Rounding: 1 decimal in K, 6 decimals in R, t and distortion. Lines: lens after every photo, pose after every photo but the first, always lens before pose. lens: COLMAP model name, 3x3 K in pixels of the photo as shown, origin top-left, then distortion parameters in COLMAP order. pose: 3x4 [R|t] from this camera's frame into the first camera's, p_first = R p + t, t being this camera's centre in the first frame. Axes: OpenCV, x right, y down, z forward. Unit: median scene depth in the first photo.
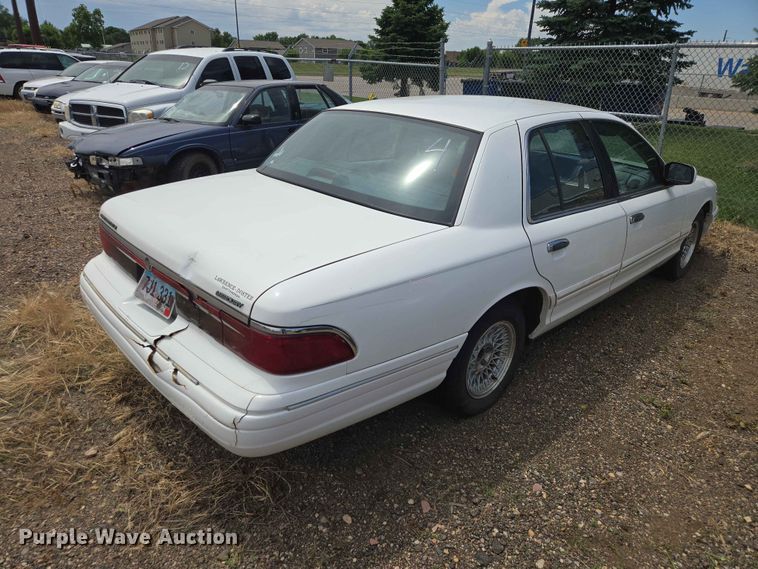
lens RADIAL K [[506.2, 0, 378.1], [0, 506.2, 287.8], [0, 0, 1]] dist [0.062658, -0.053586]
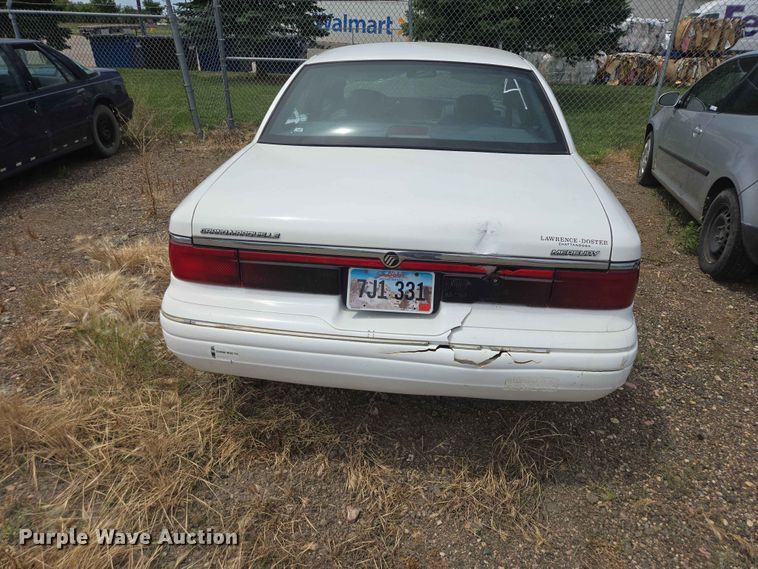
lens RADIAL K [[506.2, 0, 374.3], [0, 506.2, 283.3], [0, 0, 1]] dist [0.062658, -0.053586]
pose [[0.763243, -0.303511, 0.570387, -0.979191], [0.266464, 0.952092, 0.150061, -0.144186], [-0.588606, 0.037455, 0.807552, 0.370014]]
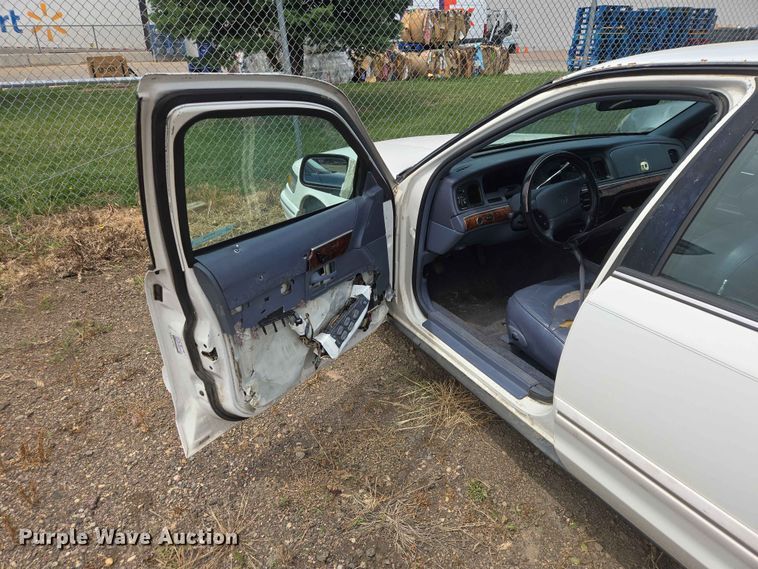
lens RADIAL K [[506.2, 0, 375.3], [0, 506.2, 284.9], [0, 0, 1]] dist [0.062658, -0.053586]
pose [[0.240986, -0.463134, 0.852896, -0.449693], [0.399128, 0.848336, 0.347884, -0.882749], [-0.884660, 0.256579, 0.389287, 2.164719]]
